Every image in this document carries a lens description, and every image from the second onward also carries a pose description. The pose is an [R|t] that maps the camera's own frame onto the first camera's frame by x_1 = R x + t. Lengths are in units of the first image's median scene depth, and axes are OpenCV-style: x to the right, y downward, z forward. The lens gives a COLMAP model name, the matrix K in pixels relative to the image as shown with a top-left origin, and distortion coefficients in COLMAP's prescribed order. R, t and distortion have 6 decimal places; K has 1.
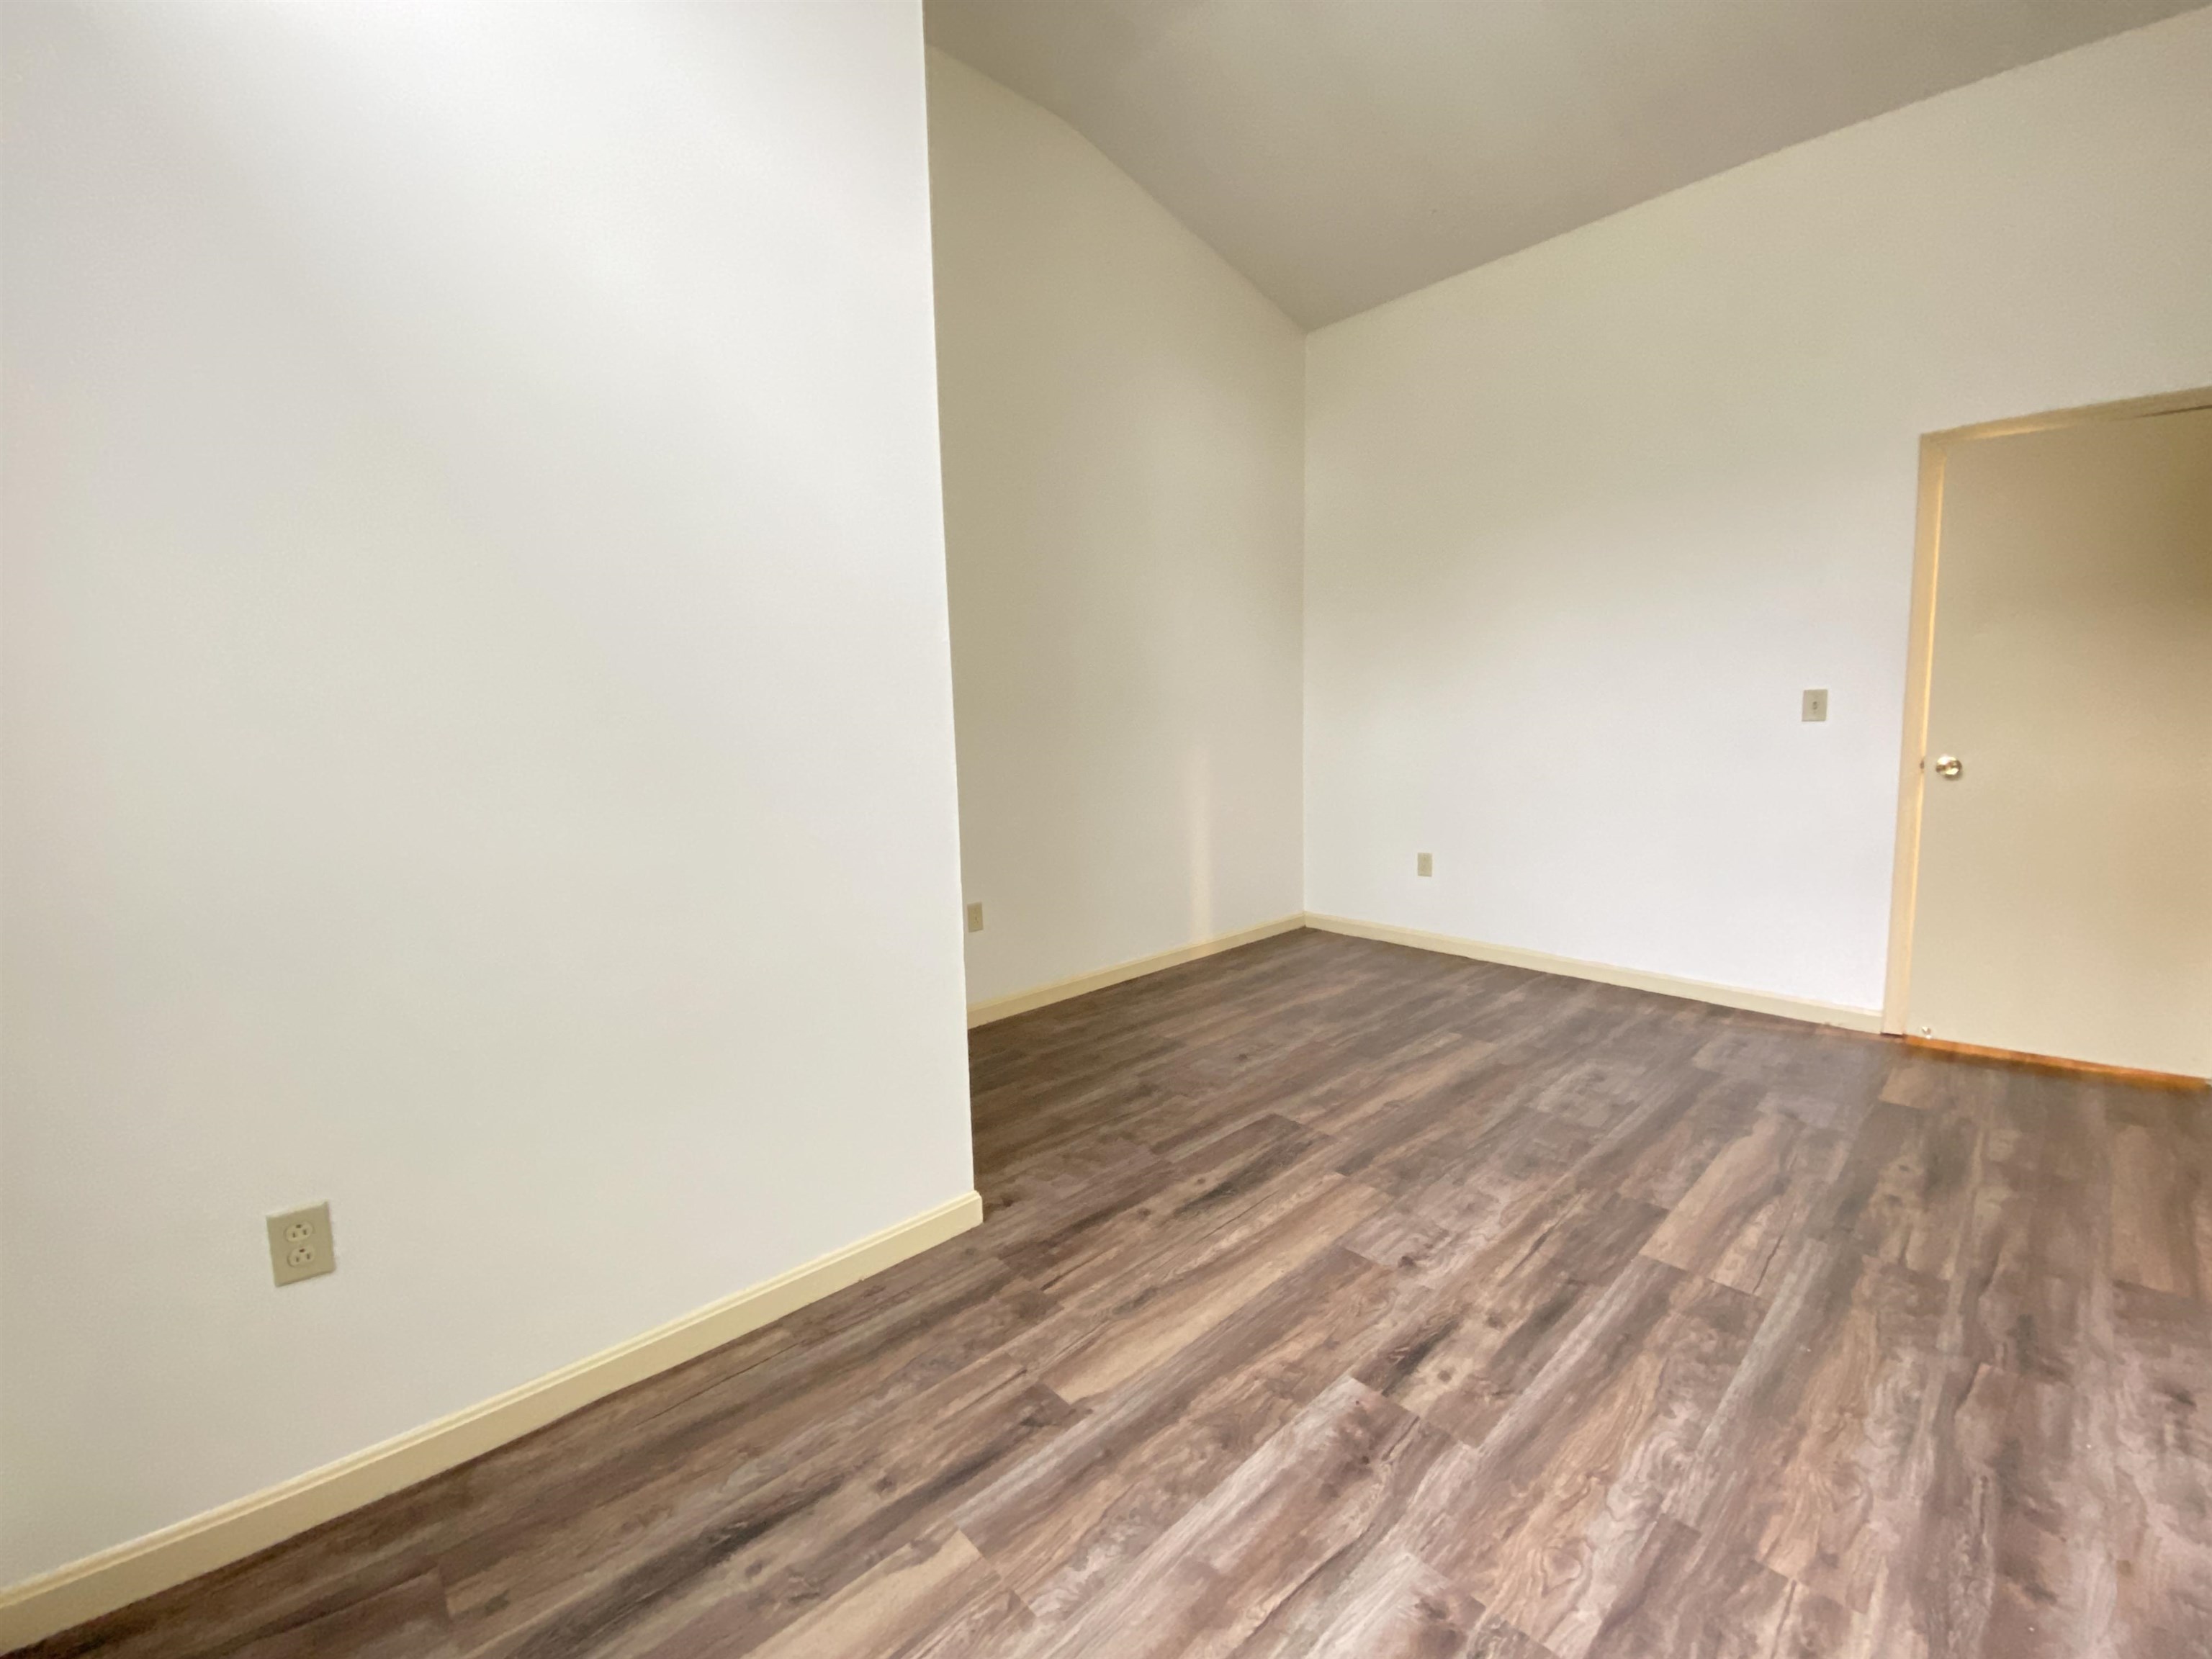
lens RADIAL K [[902.2, 0, 1107.5], [0, 902.2, 820.6], [0, 0, 1]] dist [-0.000036, -0.012804]
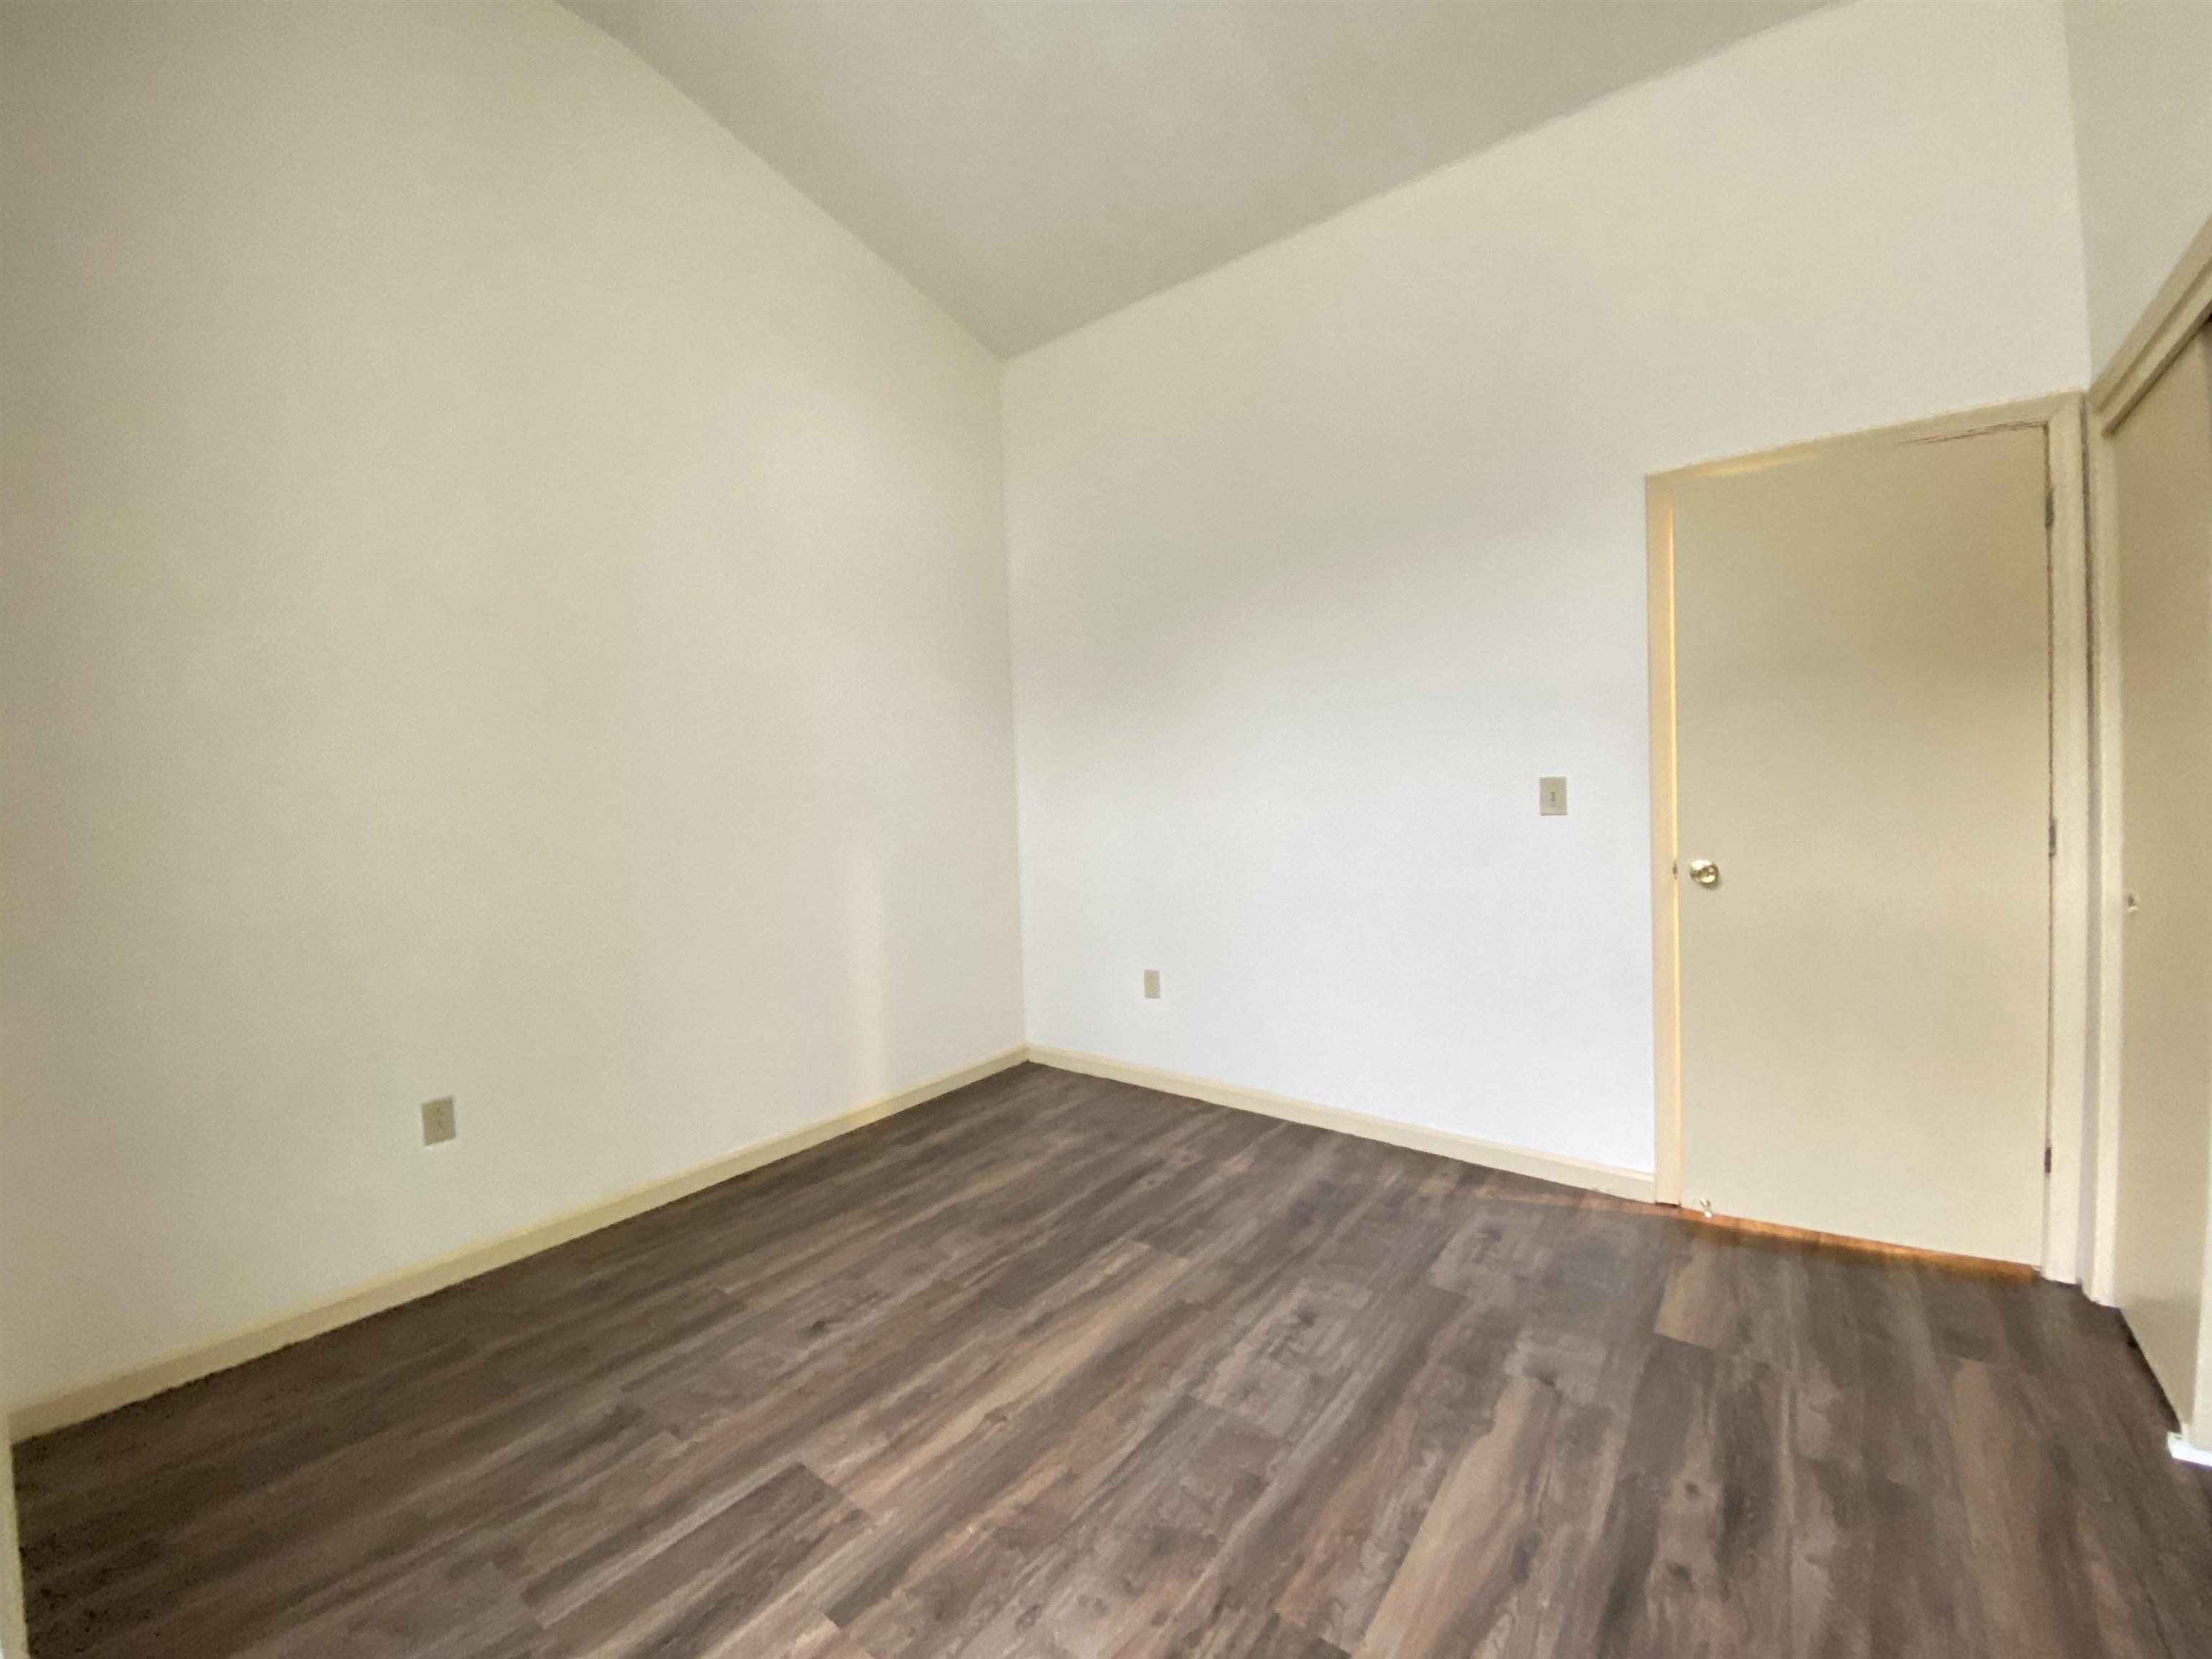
lens RADIAL K [[893.7, 0, 1106.0], [0, 893.7, 829.5], [0, 0, 1]] dist [0.001674, -0.015959]
pose [[0.985698, -0.018911, 0.167456, 0.273559], [0.031854, 0.996679, -0.074944, -0.055240], [-0.165482, 0.079206, 0.983027, 0.293167]]
